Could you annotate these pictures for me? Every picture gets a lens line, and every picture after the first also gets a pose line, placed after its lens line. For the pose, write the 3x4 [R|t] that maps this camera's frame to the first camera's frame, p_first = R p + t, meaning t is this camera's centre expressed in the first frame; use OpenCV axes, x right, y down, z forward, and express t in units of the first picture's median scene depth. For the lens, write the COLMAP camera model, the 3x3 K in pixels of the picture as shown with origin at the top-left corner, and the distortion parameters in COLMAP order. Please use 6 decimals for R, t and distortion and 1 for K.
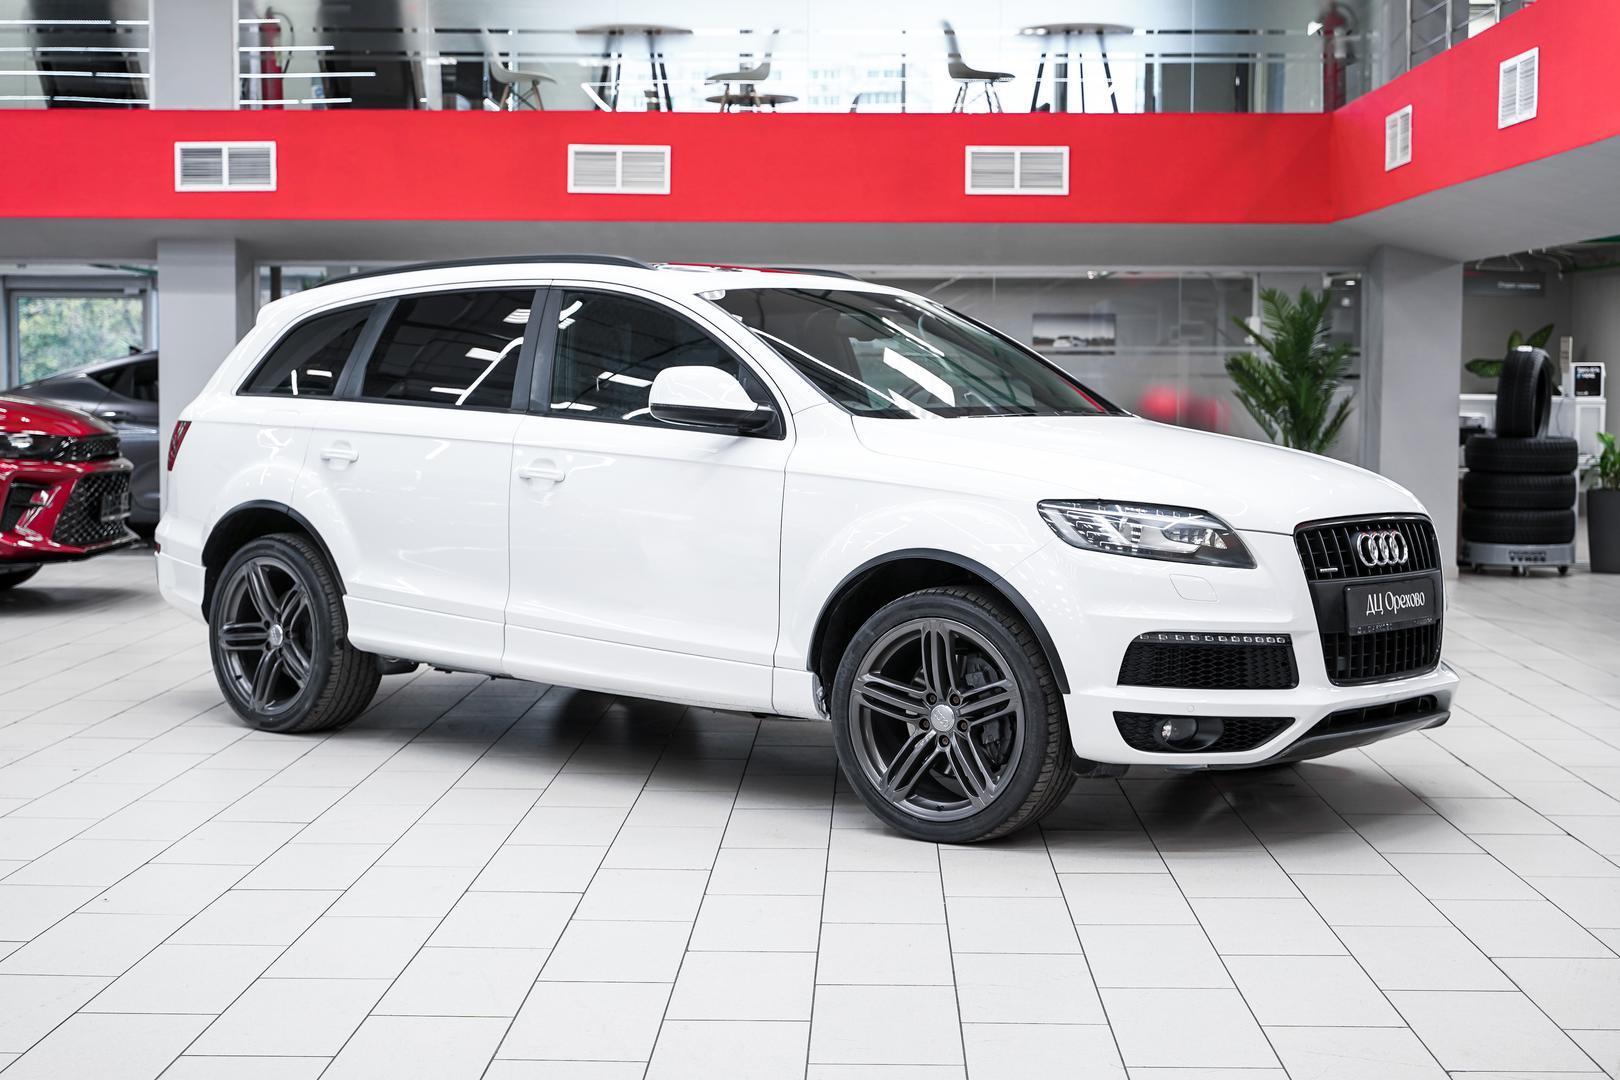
lens RADIAL K [[2350.5, 0, 803.9], [0, 2350.5, 545.0], [0, 0, 1]] dist [0.005569, 0.000000]
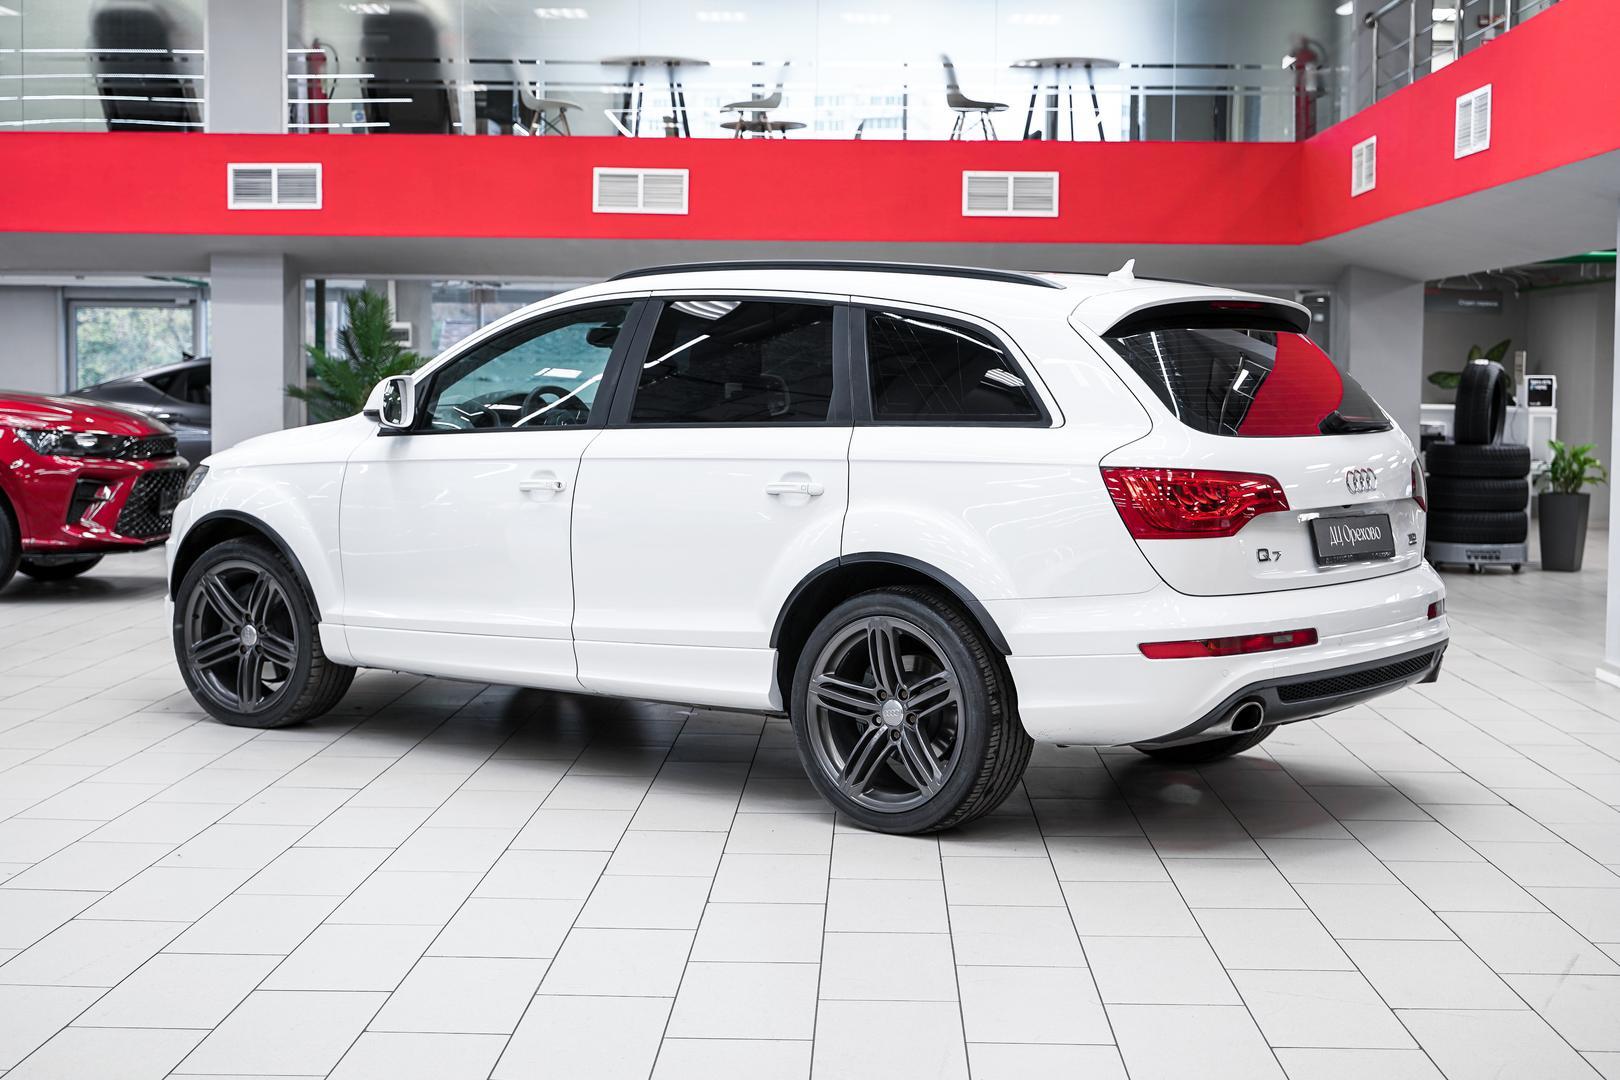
lens RADIAL K [[2216.4, 0, 813.9], [0, 2216.4, 536.4], [0, 0, 1]] dist [0.004569, 0.000000]
pose [[0.999983, 0.005140, 0.002640, -0.001181], [-0.005131, 0.999981, -0.003320, 0.001277], [-0.002657, 0.003307, 0.999991, -0.013565]]
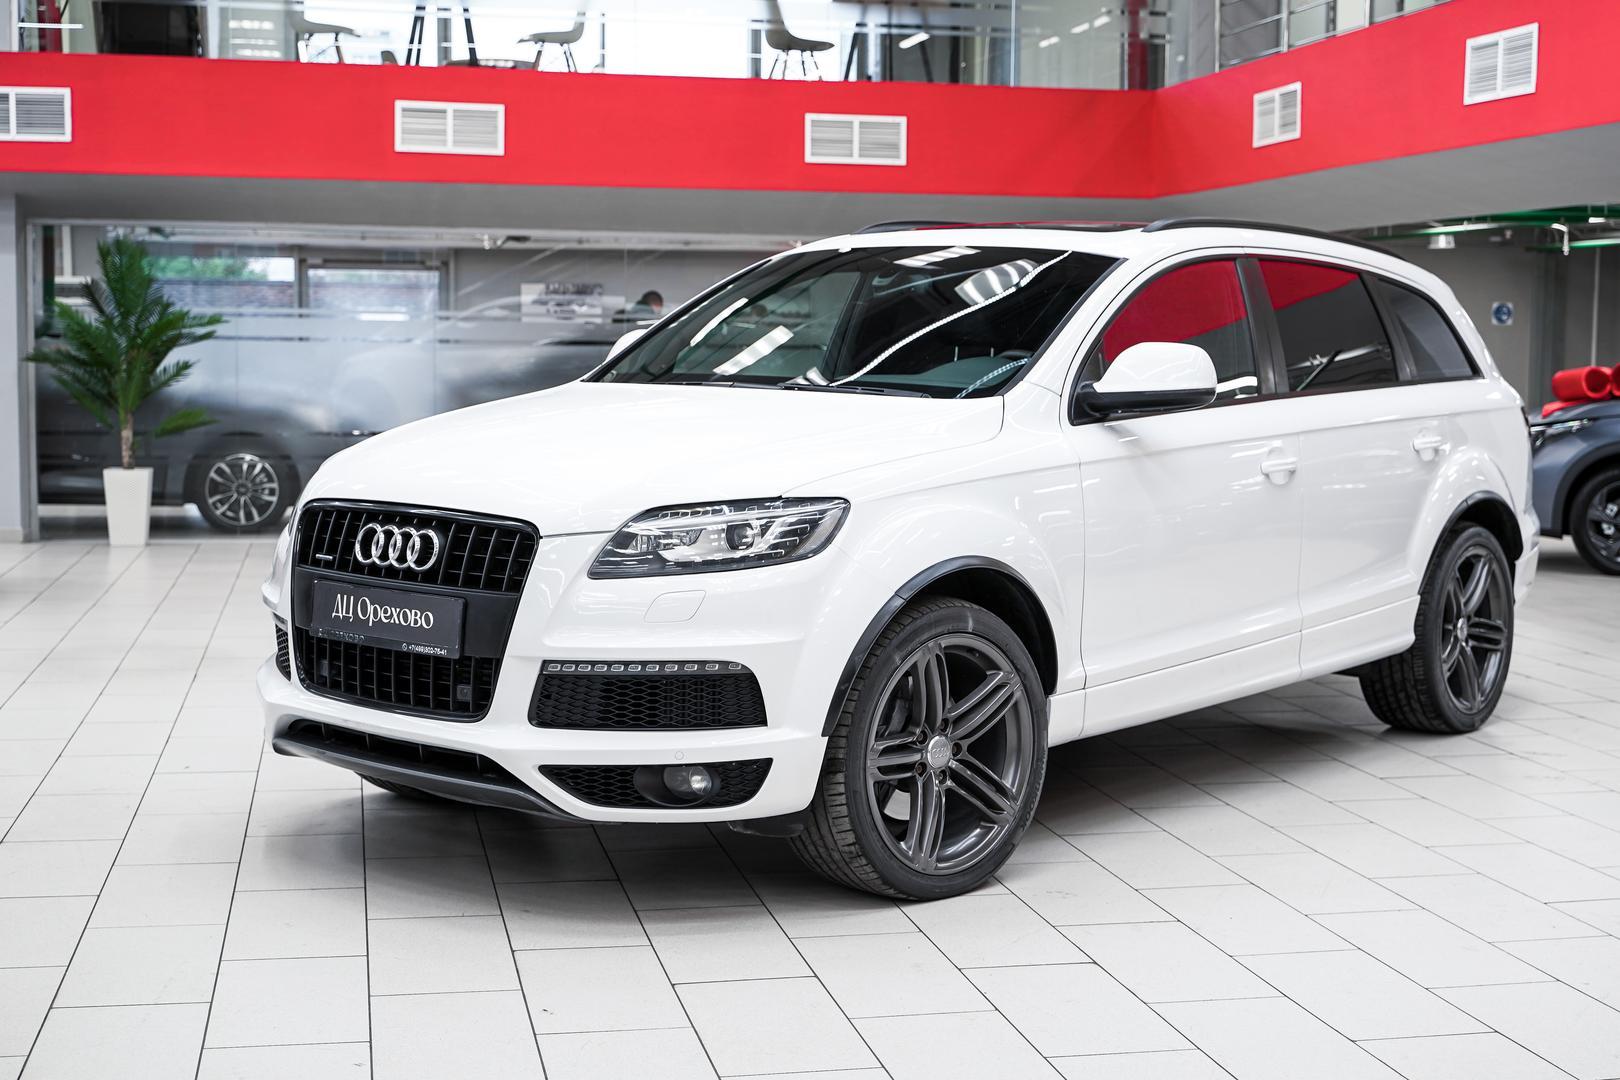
lens RADIAL K [[2182.6, 0, 806.8], [0, 2182.6, 544.8], [0, 0, 1]] dist [0.004631, 0.000000]
pose [[0.974308, -0.017087, 0.224571, -0.131507], [0.012752, 0.999704, 0.020736, -0.006695], [-0.224859, -0.017340, 0.974237, 0.095099]]
